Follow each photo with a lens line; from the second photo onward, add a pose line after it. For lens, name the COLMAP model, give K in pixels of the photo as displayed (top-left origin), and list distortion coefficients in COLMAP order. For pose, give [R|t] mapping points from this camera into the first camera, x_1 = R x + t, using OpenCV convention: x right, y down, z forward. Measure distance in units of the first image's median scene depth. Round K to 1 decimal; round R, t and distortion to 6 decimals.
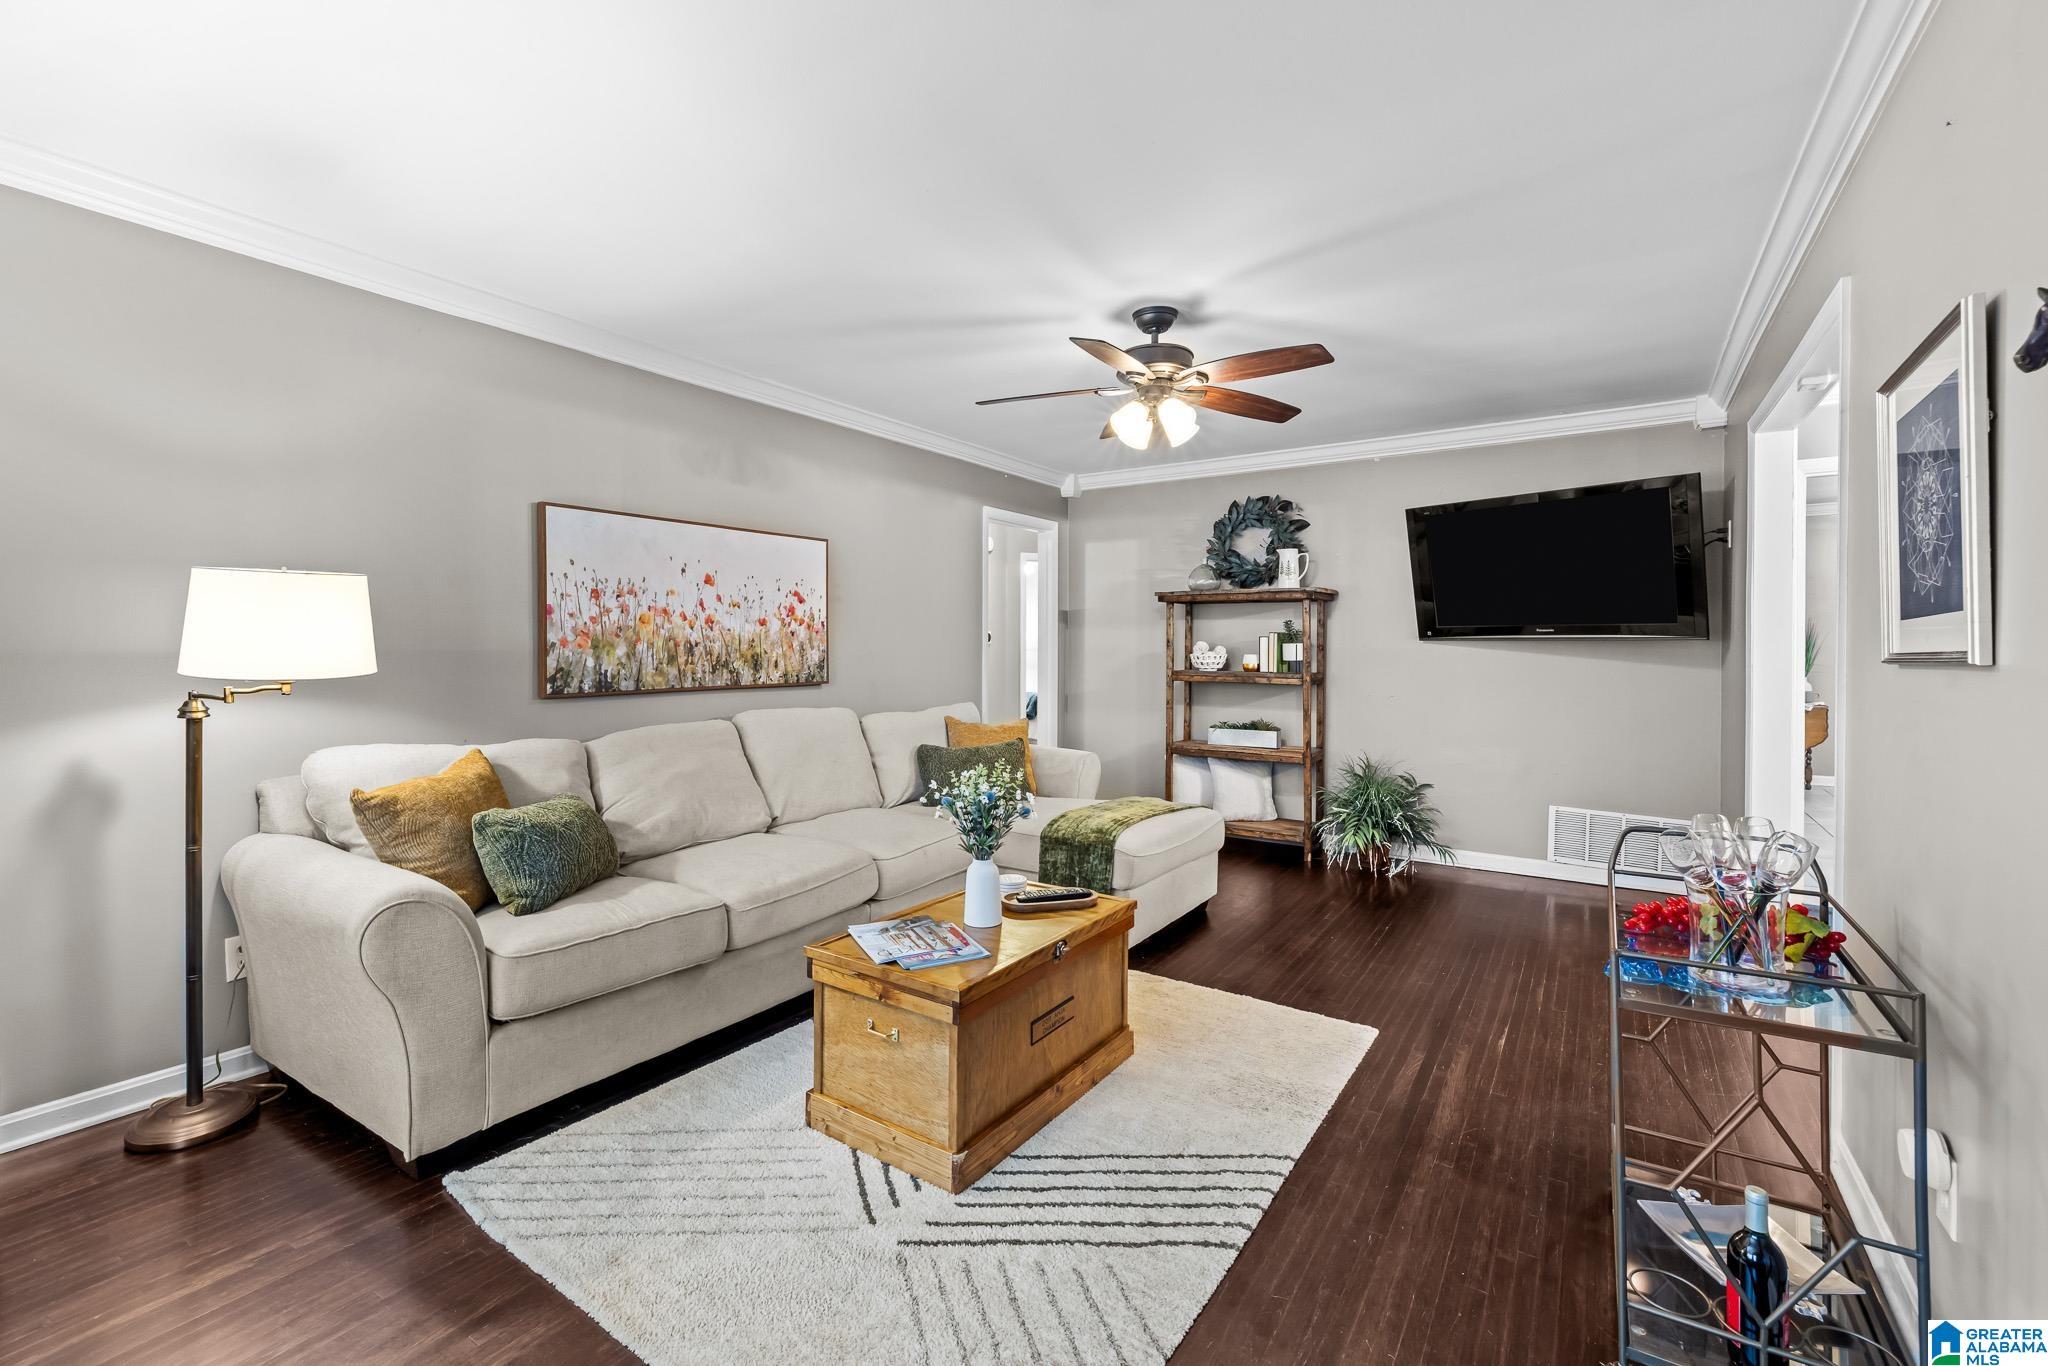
lens RADIAL K [[879.2, 0, 994.1], [0, 879.2, 643.8], [0, 0, 1]] dist [0.001137, 0.001134]
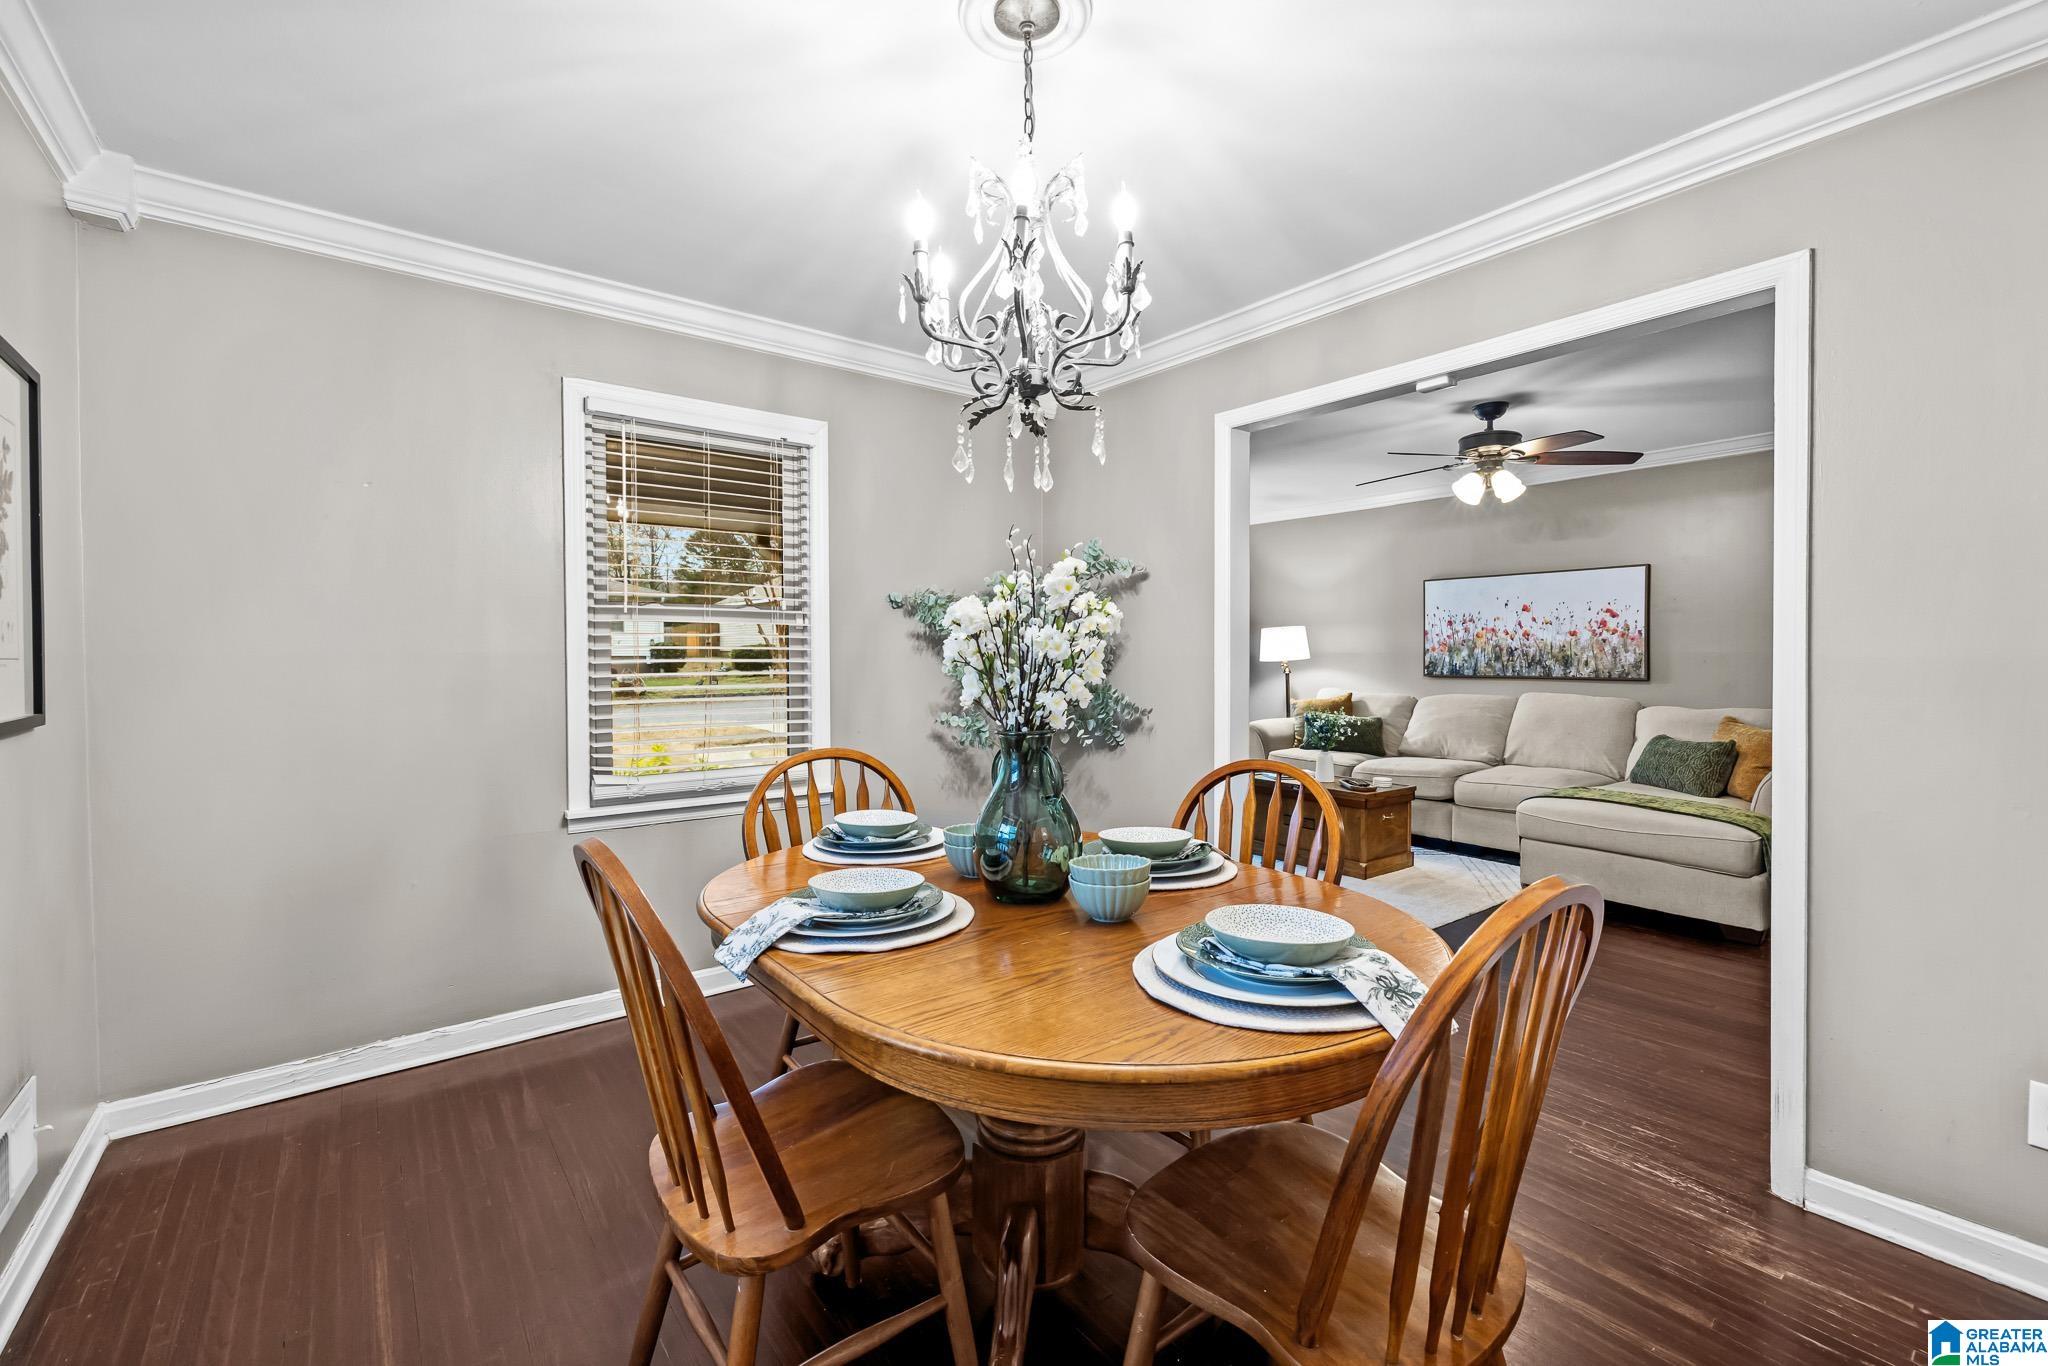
lens RADIAL K [[879.2, 0, 1026.8], [0, 879.2, 668.2], [0, 0, 1]] dist [0.001137, 0.001134]
pose [[-0.280733, 0.012705, -0.959702, 1.456757], [0.000152, 0.999913, 0.013193, 0.013755], [0.959786, 0.003558, -0.280710, 0.589169]]
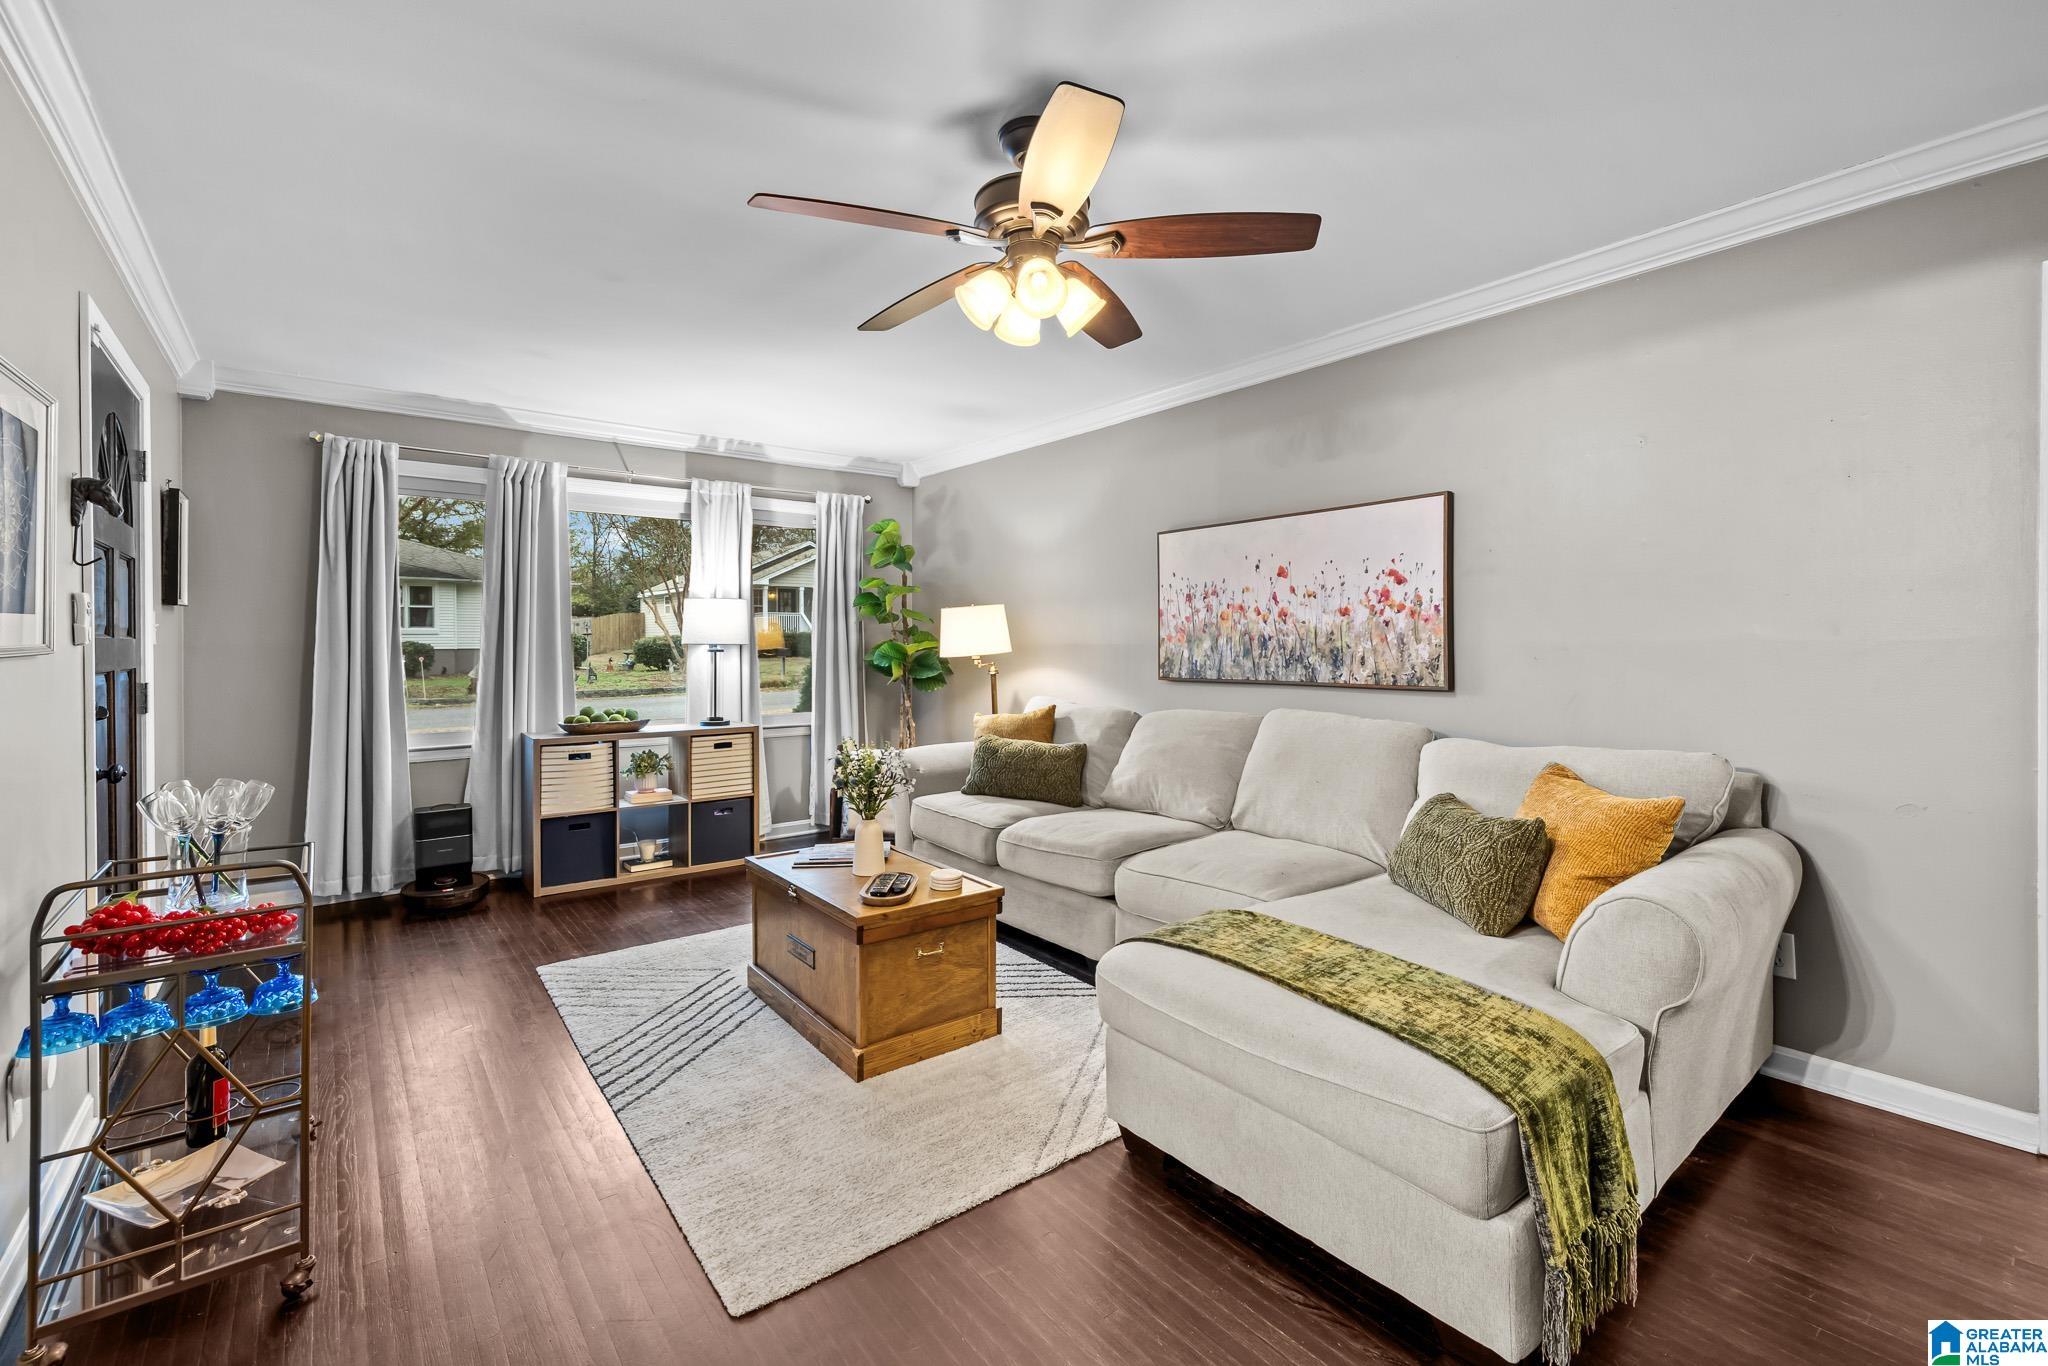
lens RADIAL K [[879.2, 0, 1040.4], [0, 879.2, 652.3], [0, 0, 1]] dist [0.001137, 0.001134]
pose [[-0.265389, 0.004646, -0.964130, 0.698868], [0.001524, 0.999989, 0.004399, 0.011811], [0.964140, -0.000302, -0.265394, 1.009247]]
